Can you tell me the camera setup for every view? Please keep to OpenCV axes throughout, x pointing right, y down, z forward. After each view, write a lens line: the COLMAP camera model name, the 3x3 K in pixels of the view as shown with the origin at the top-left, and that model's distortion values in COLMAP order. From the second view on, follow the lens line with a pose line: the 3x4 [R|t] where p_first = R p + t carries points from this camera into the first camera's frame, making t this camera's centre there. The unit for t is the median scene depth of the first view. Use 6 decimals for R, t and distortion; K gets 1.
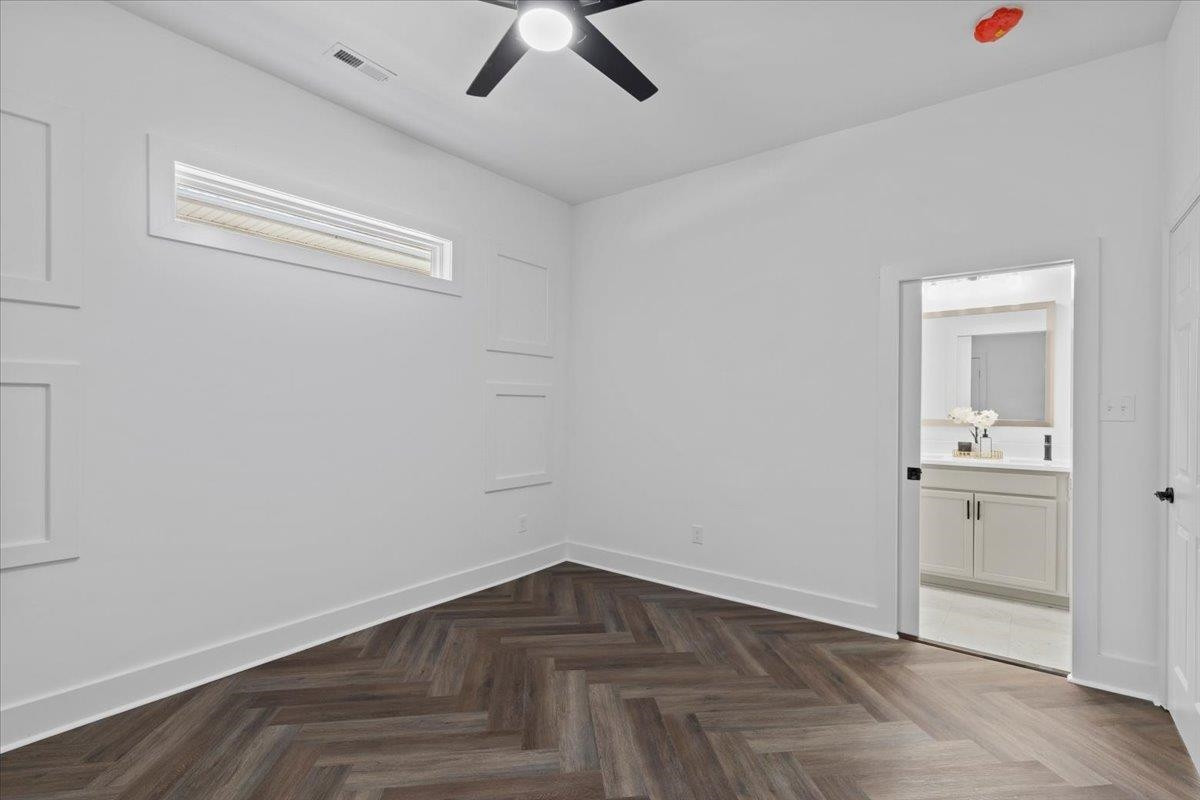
lens RADIAL K [[541.9, 0, 628.7], [0, 541.9, 417.6], [0, 0, 1]] dist [0.006848, 0.000877]
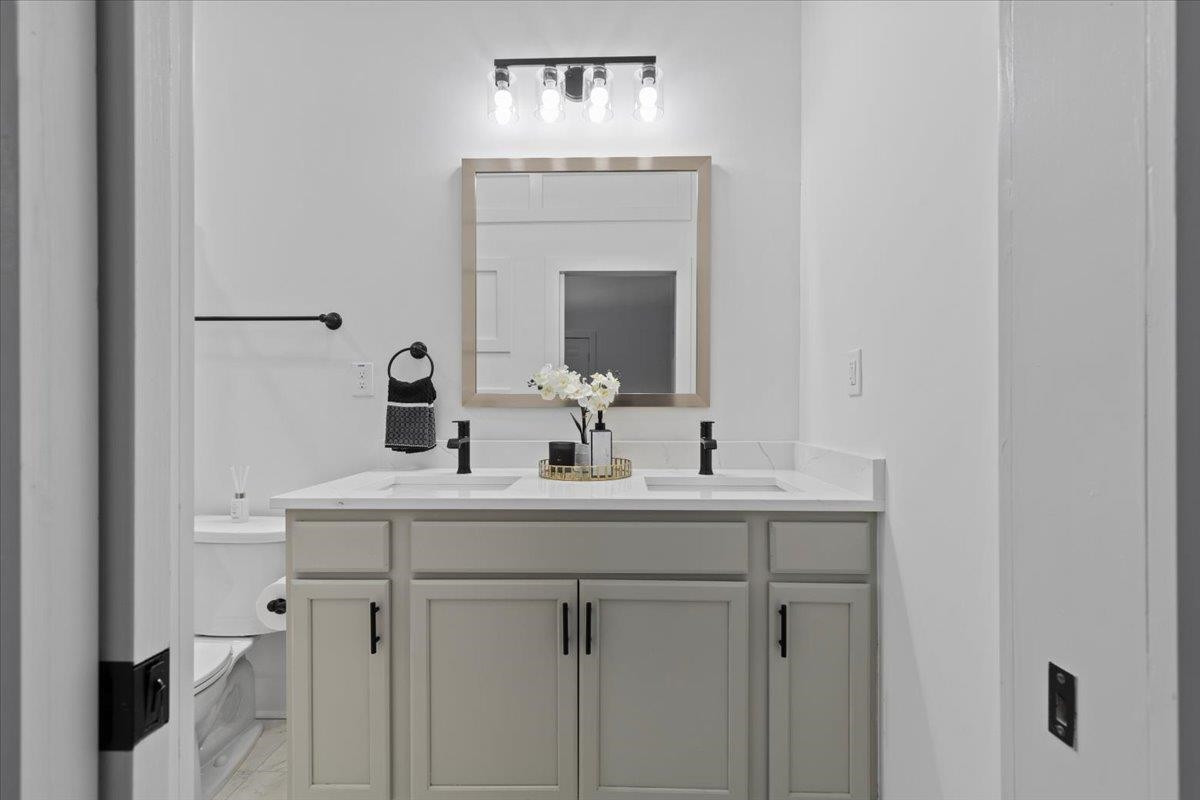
lens RADIAL K [[541.9, 0, 603.2], [0, 541.9, 403.0], [0, 0, 1]] dist [0.006848, 0.000877]
pose [[0.827380, -0.007124, 0.561597, 0.403437], [0.011408, 0.999926, -0.004123, 0.015464], [-0.561527, 0.009818, 0.827400, 0.622381]]
